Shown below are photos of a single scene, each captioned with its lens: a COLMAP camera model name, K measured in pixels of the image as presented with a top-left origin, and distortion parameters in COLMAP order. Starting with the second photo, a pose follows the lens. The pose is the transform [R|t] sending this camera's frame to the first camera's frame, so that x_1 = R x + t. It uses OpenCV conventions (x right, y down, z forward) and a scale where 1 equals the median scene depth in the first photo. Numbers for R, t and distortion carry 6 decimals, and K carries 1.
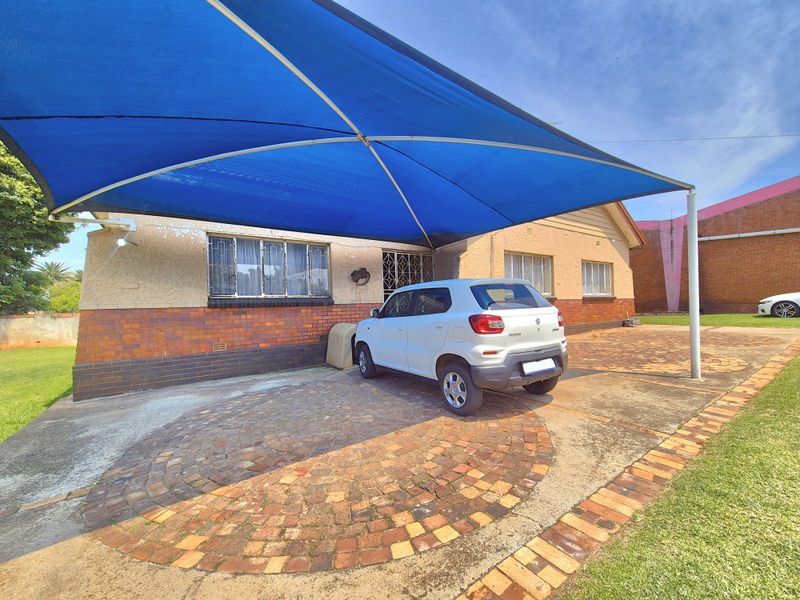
lens RADIAL K [[331.7, 0, 397.8], [0, 331.7, 304.6], [0, 0, 1]] dist [-0.000712, 0.000016]
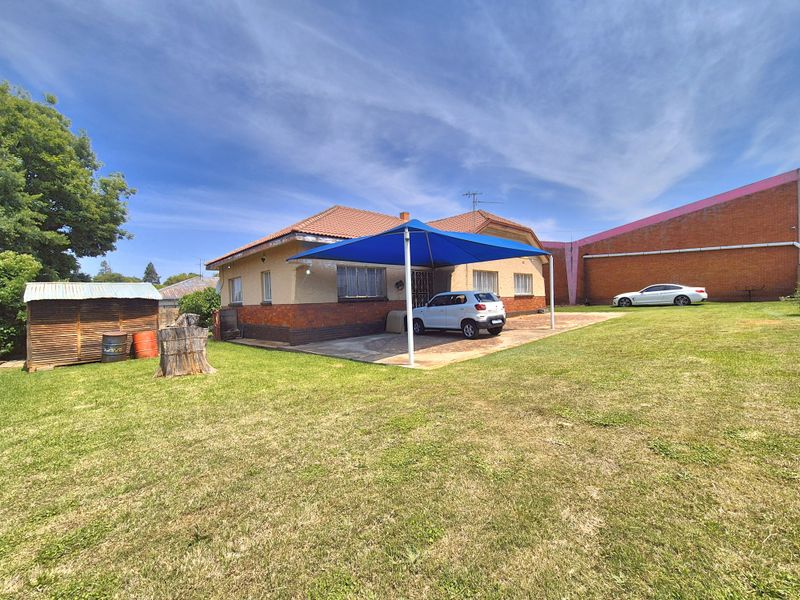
lens RADIAL K [[331.7, 0, 397.8], [0, 331.7, 304.6], [0, 0, 1]] dist [-0.000712, 0.000016]
pose [[0.987550, -0.006721, 0.157160, -0.471316], [0.004606, 0.999894, 0.013818, -0.004622], [-0.157236, -0.012922, 0.987476, -0.919865]]
